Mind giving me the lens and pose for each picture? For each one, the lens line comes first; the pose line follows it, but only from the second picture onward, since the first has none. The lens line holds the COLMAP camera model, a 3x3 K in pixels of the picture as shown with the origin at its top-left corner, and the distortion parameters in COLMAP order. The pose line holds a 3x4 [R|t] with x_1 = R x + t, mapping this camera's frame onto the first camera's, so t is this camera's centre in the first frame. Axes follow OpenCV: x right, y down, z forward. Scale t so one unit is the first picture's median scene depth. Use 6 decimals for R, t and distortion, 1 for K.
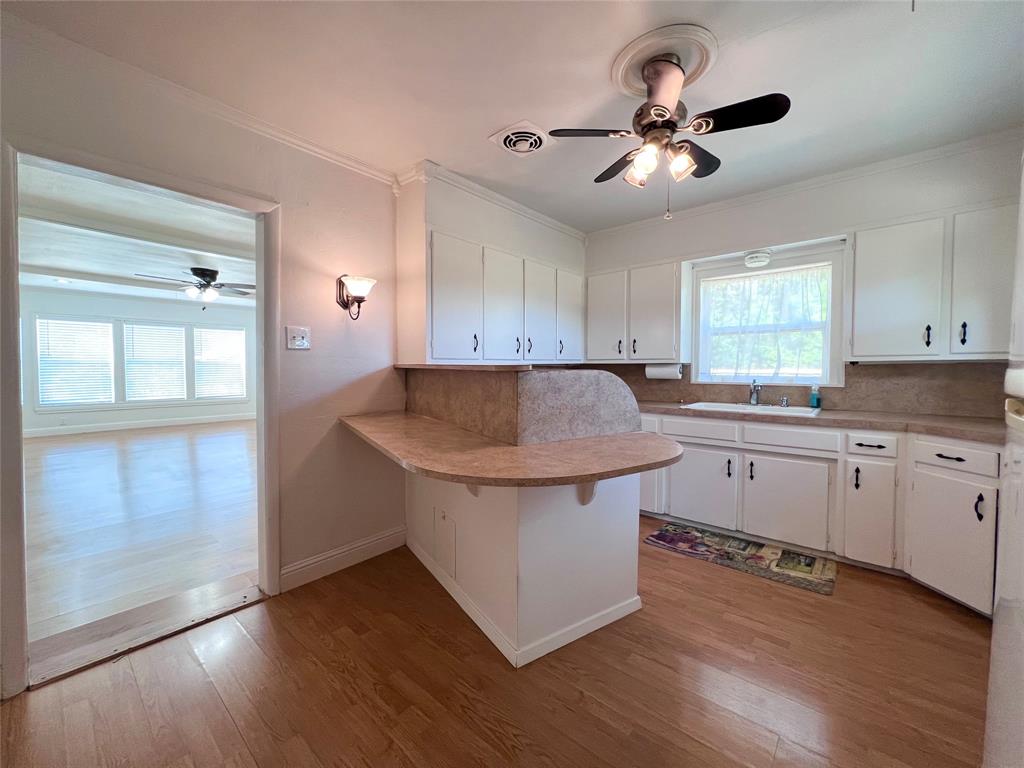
lens RADIAL K [[408.8, 0, 512.1], [0, 408.8, 380.4], [0, 0, 1]] dist [0.001188, 0.000375]
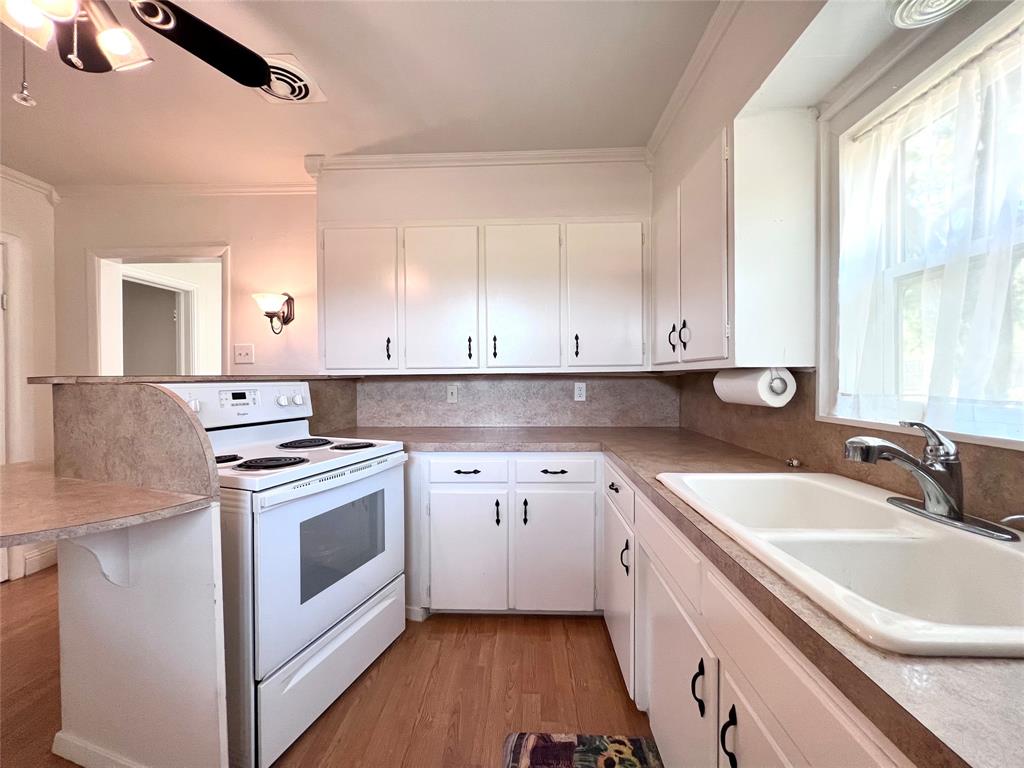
lens RADIAL K [[408.8, 0, 514.3], [0, 408.8, 382.4], [0, 0, 1]] dist [0.001188, 0.000375]
pose [[0.627339, 0.006635, -0.778718, 0.695586], [-0.022137, 0.999712, -0.009316, -0.022583], [0.778431, 0.023083, 0.627305, 0.680149]]
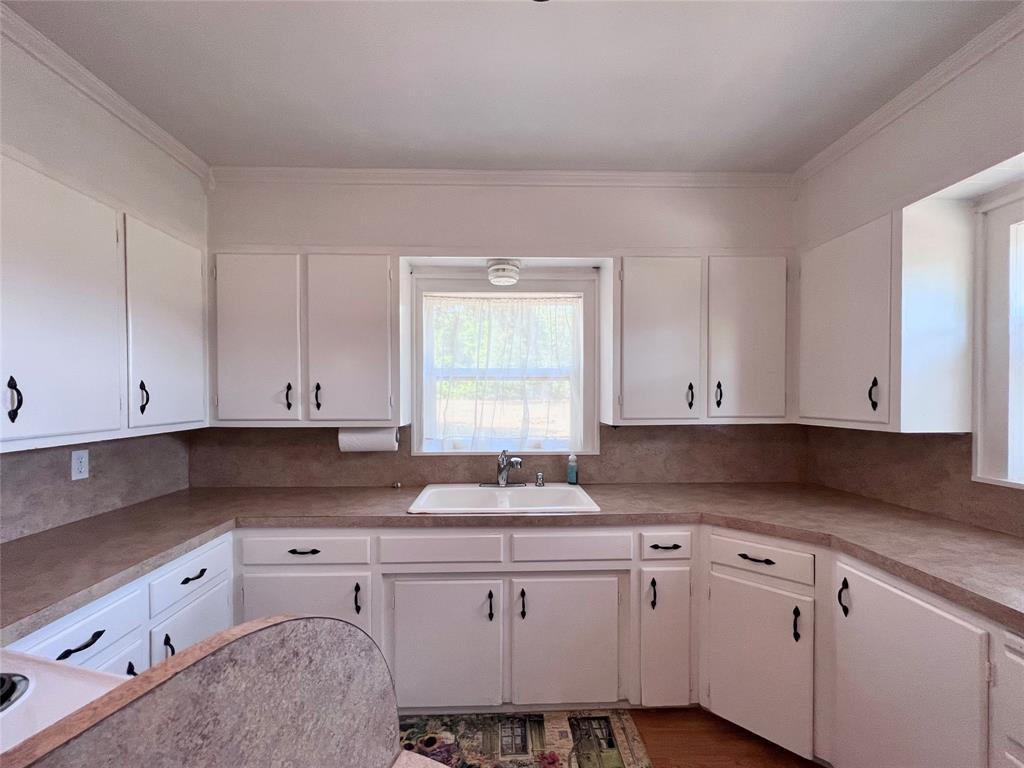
lens RADIAL K [[436.3, 0, 508.3], [0, 436.3, 405.1], [0, 0, 1]] dist [-0.003218, -0.000111]
pose [[0.737188, -0.013594, 0.675551, 0.118549], [0.022657, 0.999733, -0.004607, -0.080205], [-0.675308, 0.018702, 0.737299, 0.505259]]
